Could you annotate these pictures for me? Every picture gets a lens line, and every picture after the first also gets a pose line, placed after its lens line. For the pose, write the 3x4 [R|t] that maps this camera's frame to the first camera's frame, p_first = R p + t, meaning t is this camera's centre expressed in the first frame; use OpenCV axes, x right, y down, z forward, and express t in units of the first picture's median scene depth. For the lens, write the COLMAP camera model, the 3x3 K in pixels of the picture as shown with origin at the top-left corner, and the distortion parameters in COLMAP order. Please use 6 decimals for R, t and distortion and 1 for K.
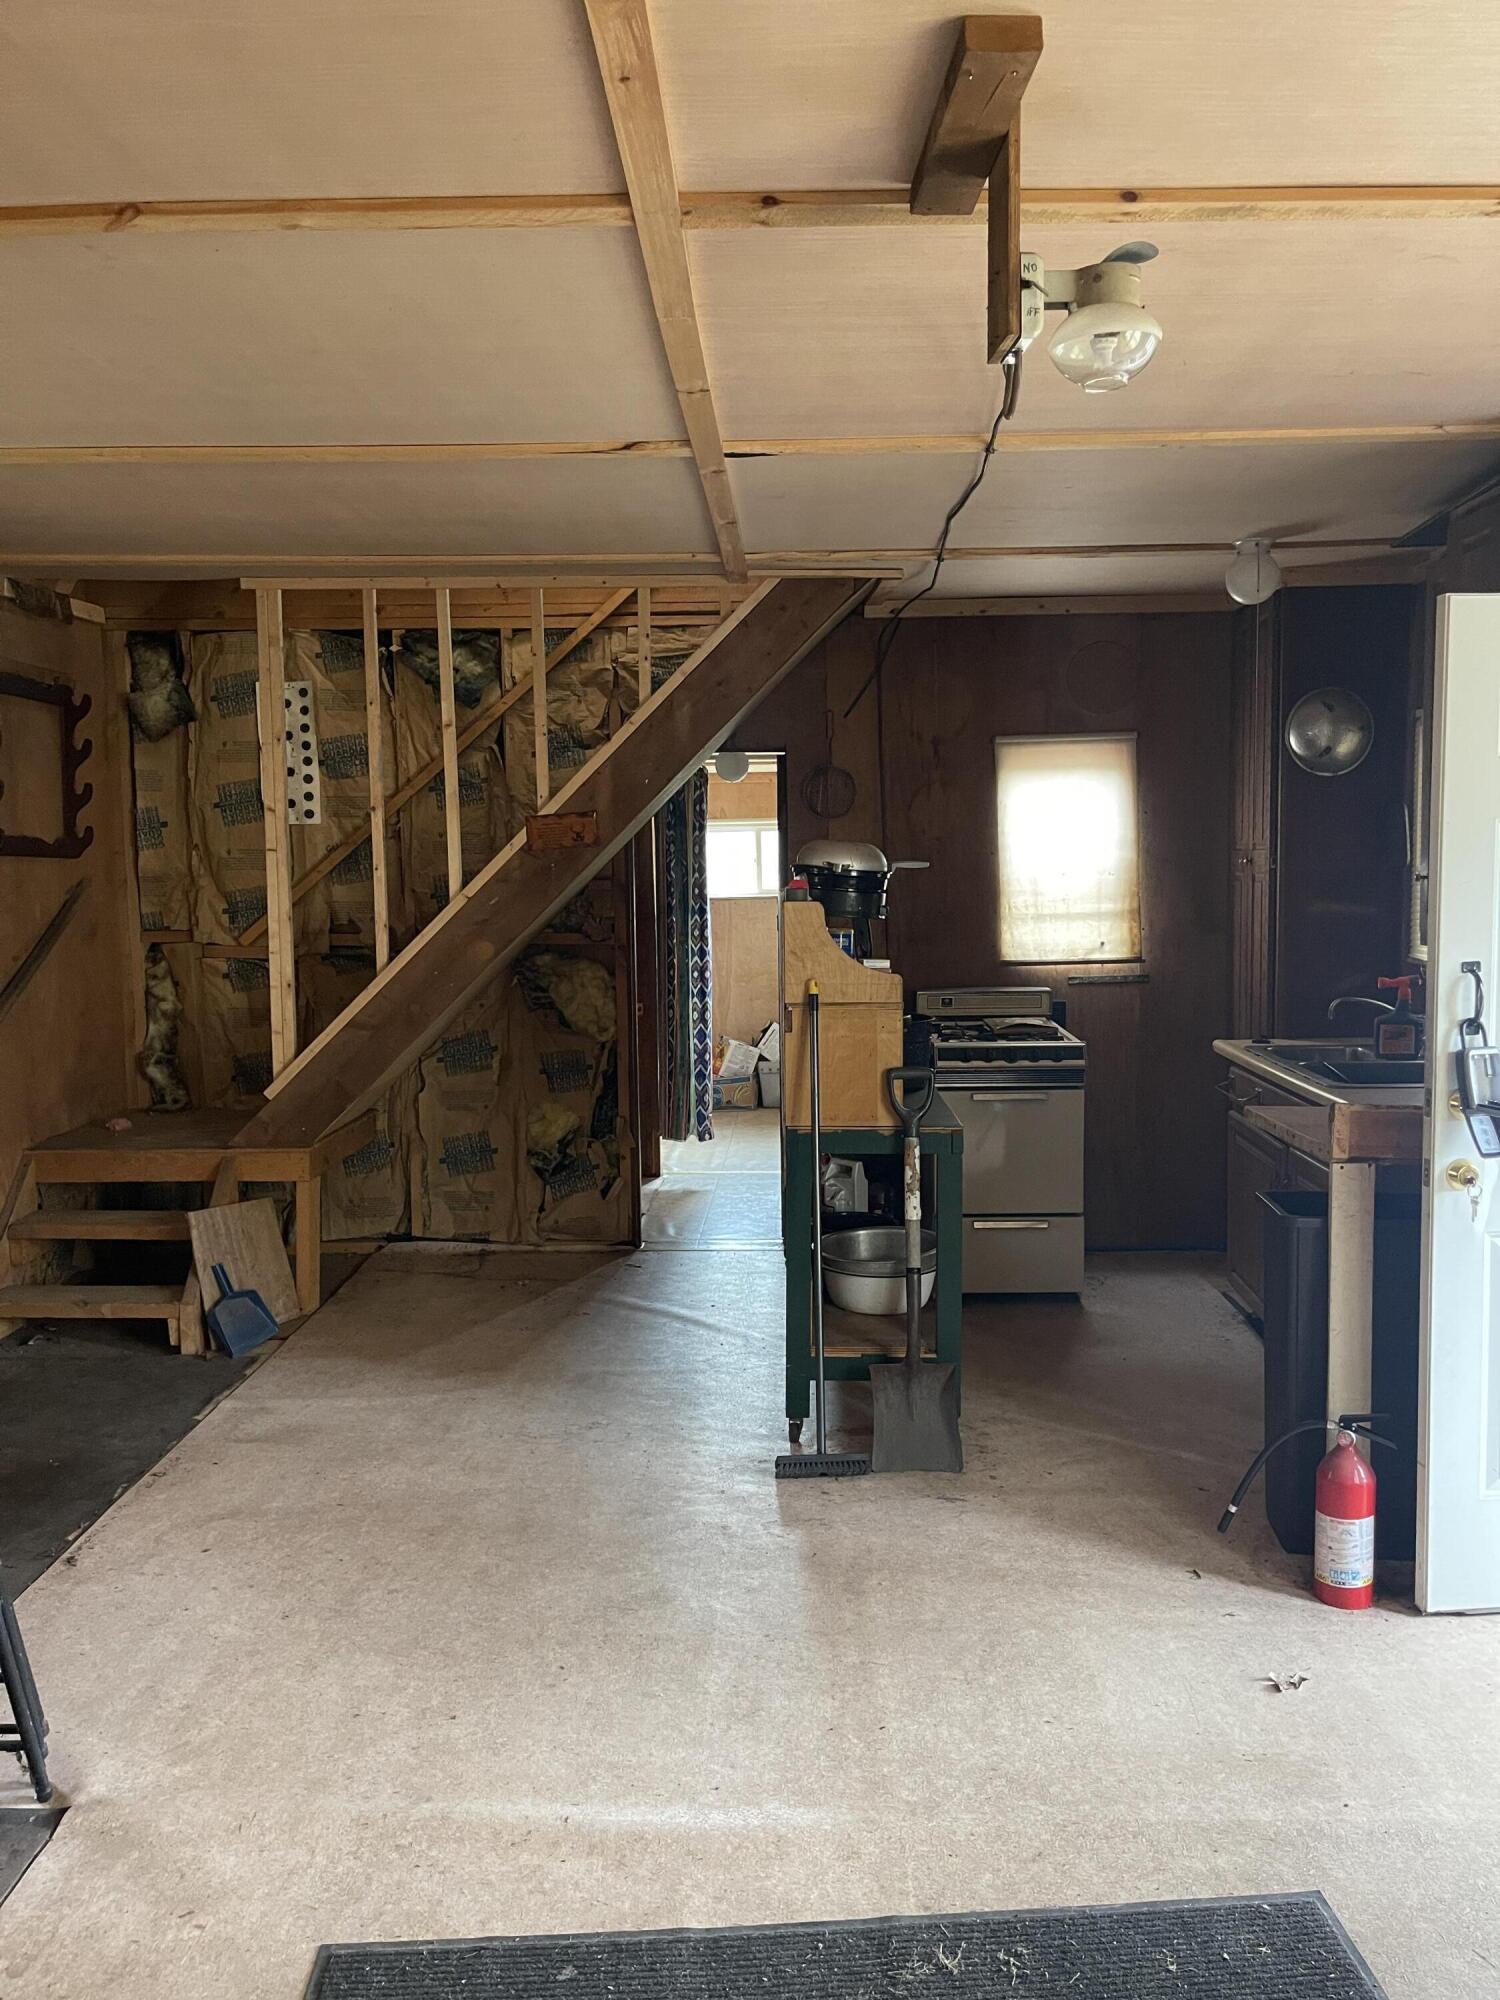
lens RADIAL K [[1498.6, 0, 750.3], [0, 1498.6, 992.2], [0, 0, 1]] dist [0.024437, -0.013371]
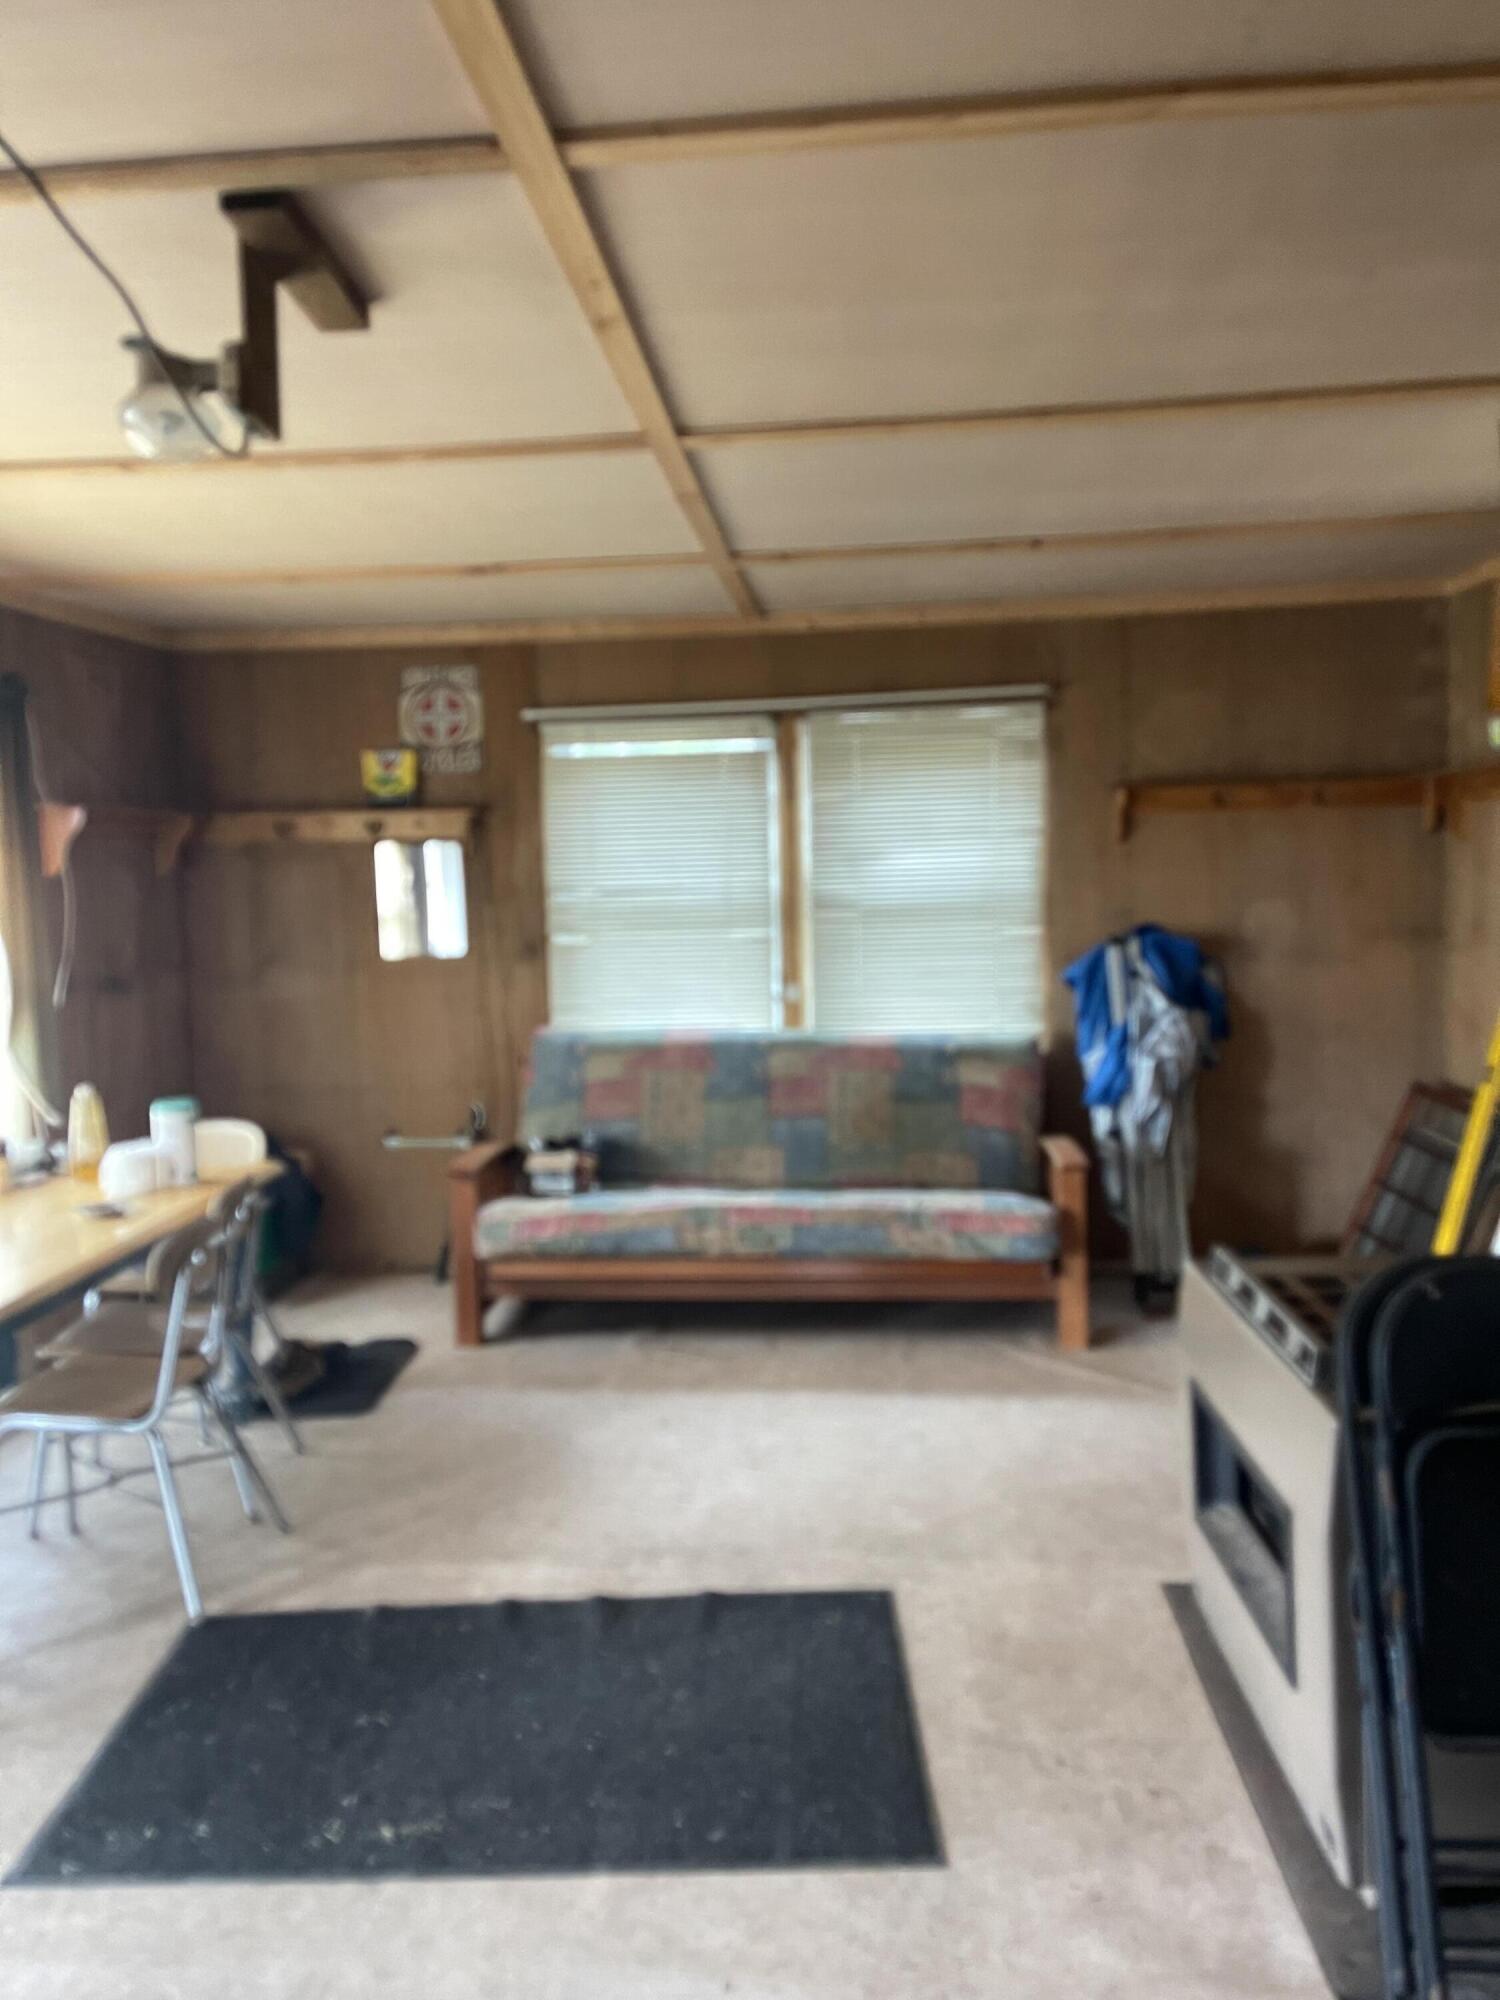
lens RADIAL K [[1498.6, 0, 745.9], [0, 1498.6, 998.9], [0, 0, 1]] dist [0.024437, -0.013371]
pose [[-0.997210, 0.036570, 0.065081, -0.226900], [0.047193, 0.984308, 0.170032, -0.159787], [-0.057842, 0.172629, -0.983287, 1.896996]]
